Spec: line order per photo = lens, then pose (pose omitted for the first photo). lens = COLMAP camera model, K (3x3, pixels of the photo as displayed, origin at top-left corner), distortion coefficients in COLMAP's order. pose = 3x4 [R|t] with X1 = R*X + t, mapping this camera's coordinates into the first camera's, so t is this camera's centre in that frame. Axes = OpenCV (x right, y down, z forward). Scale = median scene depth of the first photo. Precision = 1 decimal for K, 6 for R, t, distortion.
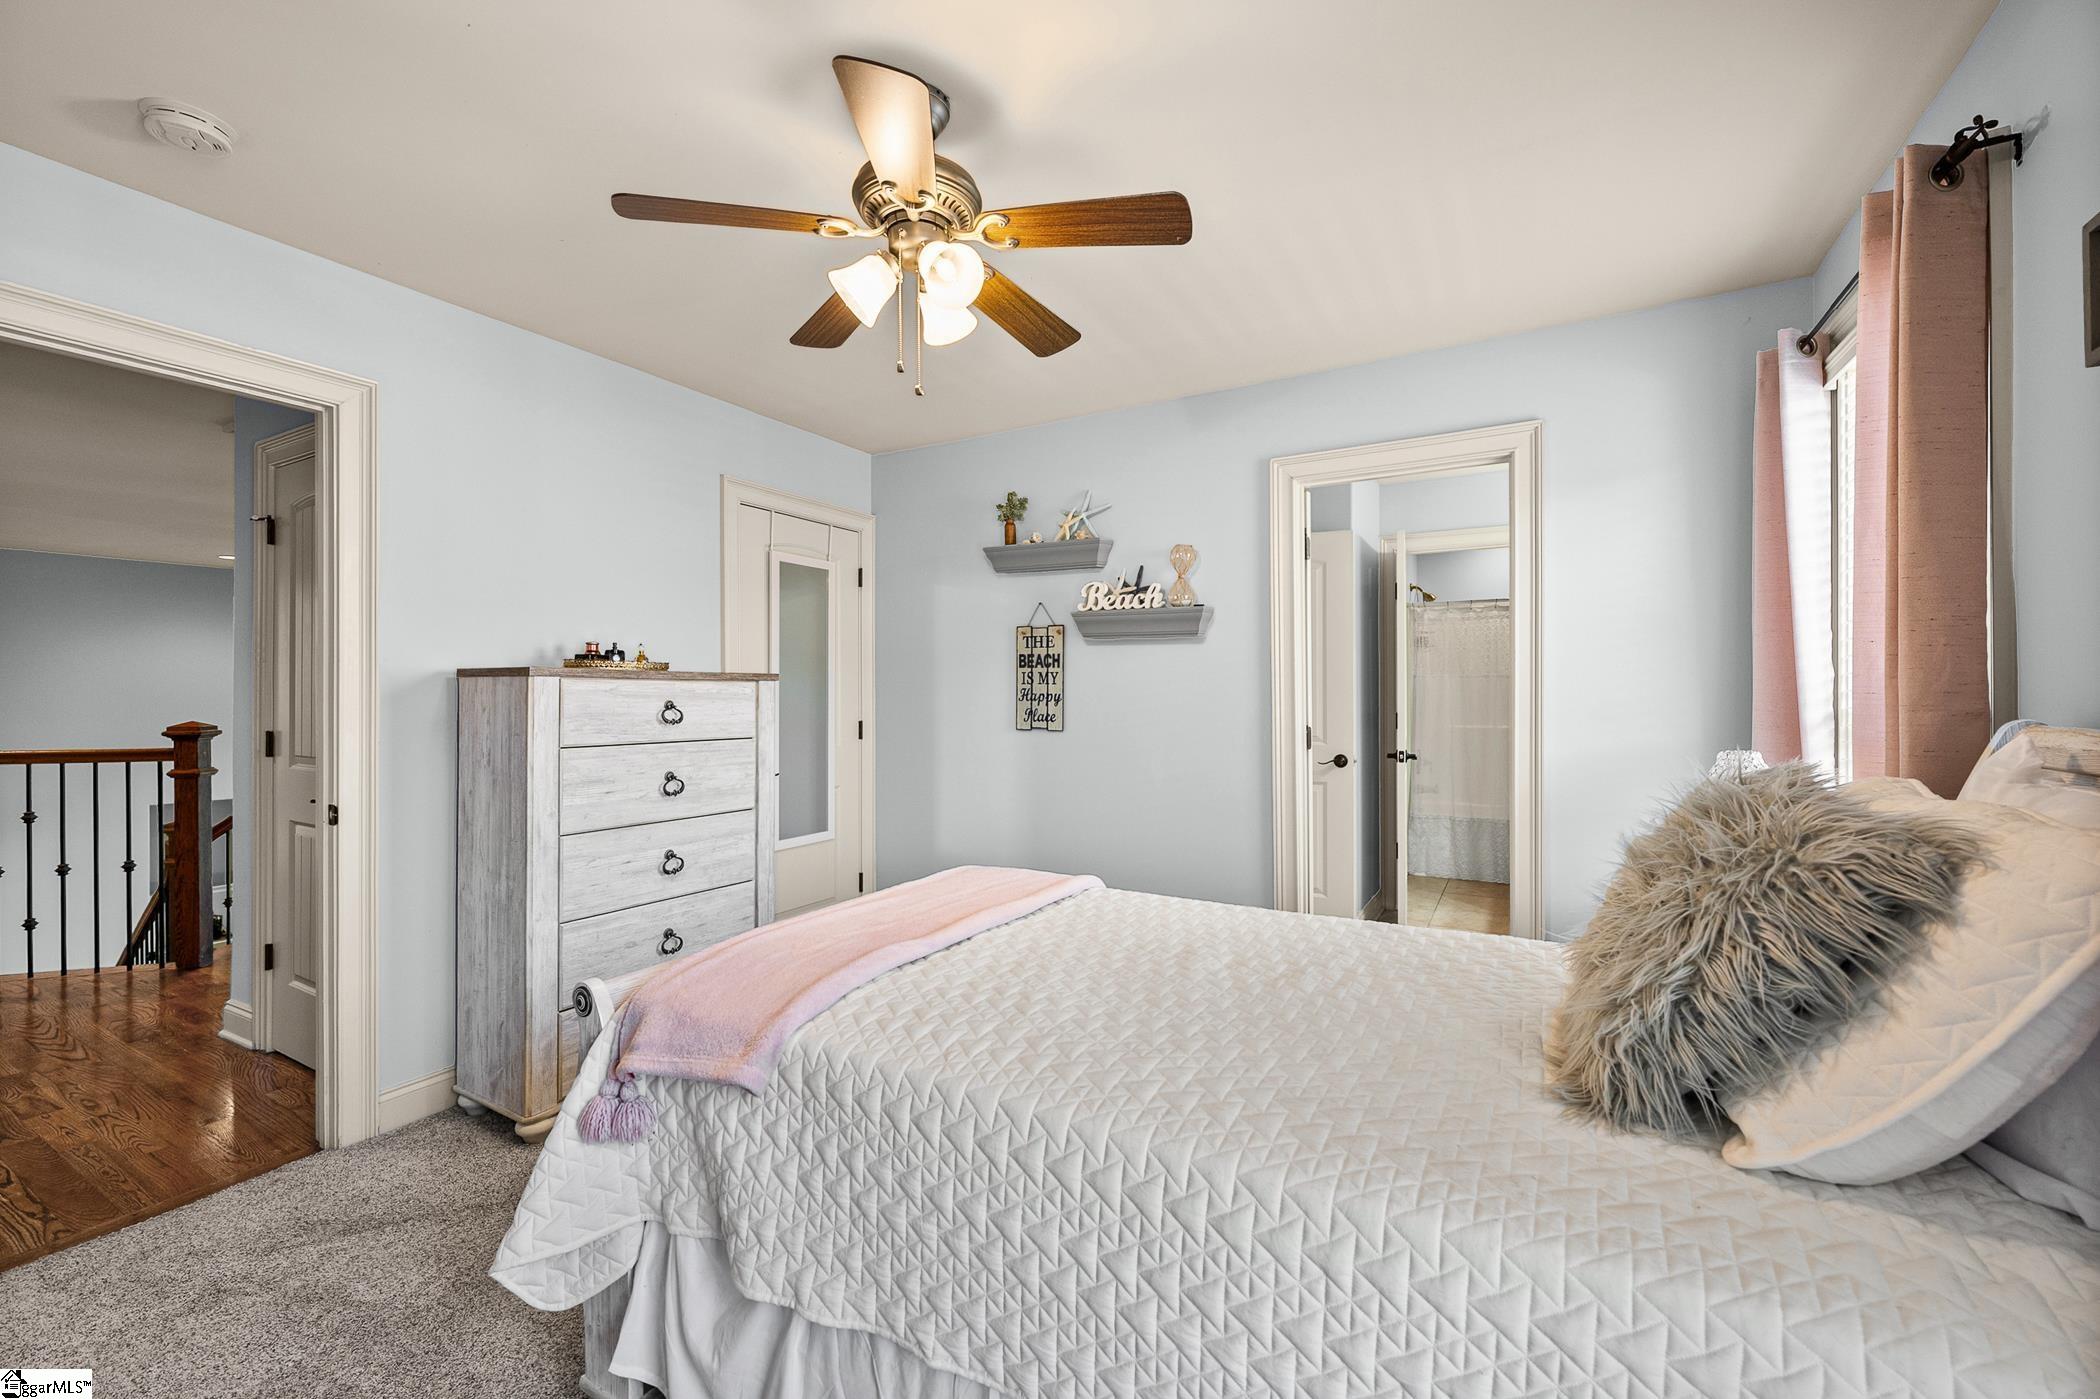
lens RADIAL K [[839.8, 0, 1051.3], [0, 839.8, 694.3], [0, 0, 1]] dist [0.000103, 0.000013]
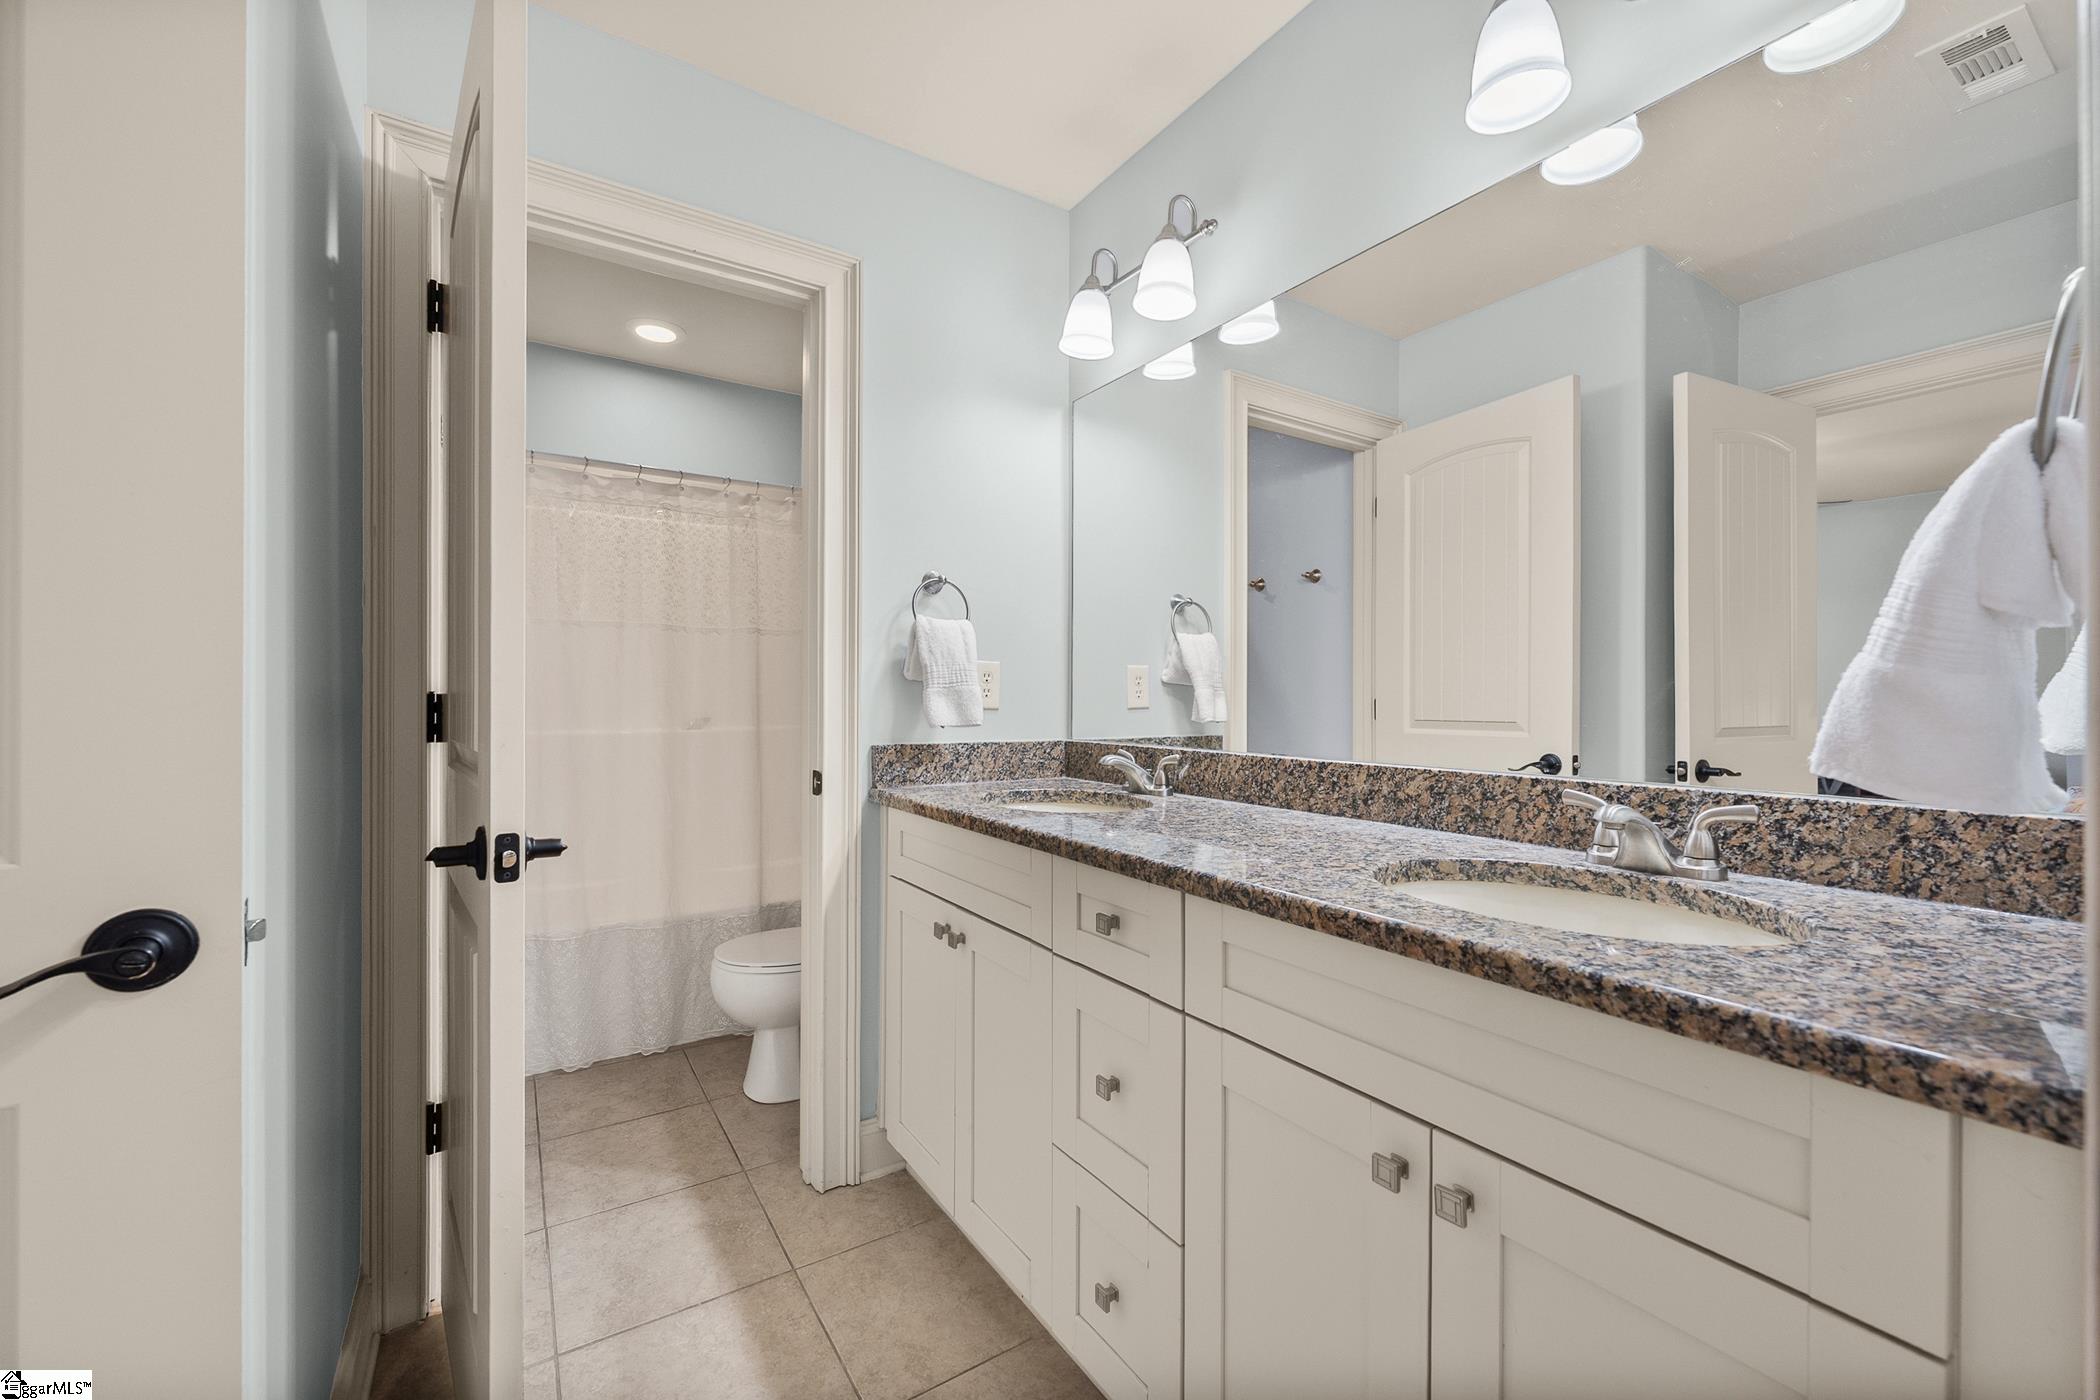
lens RADIAL K [[839.8, 0, 1051.3], [0, 839.8, 694.8], [0, 0, 1]] dist [0.000103, 0.000013]
pose [[0.457980, 0.009057, 0.888916, 0.274784], [-0.004150, 0.999959, -0.008050, 0.029344], [-0.888953, -0.000002, 0.457999, 0.752183]]
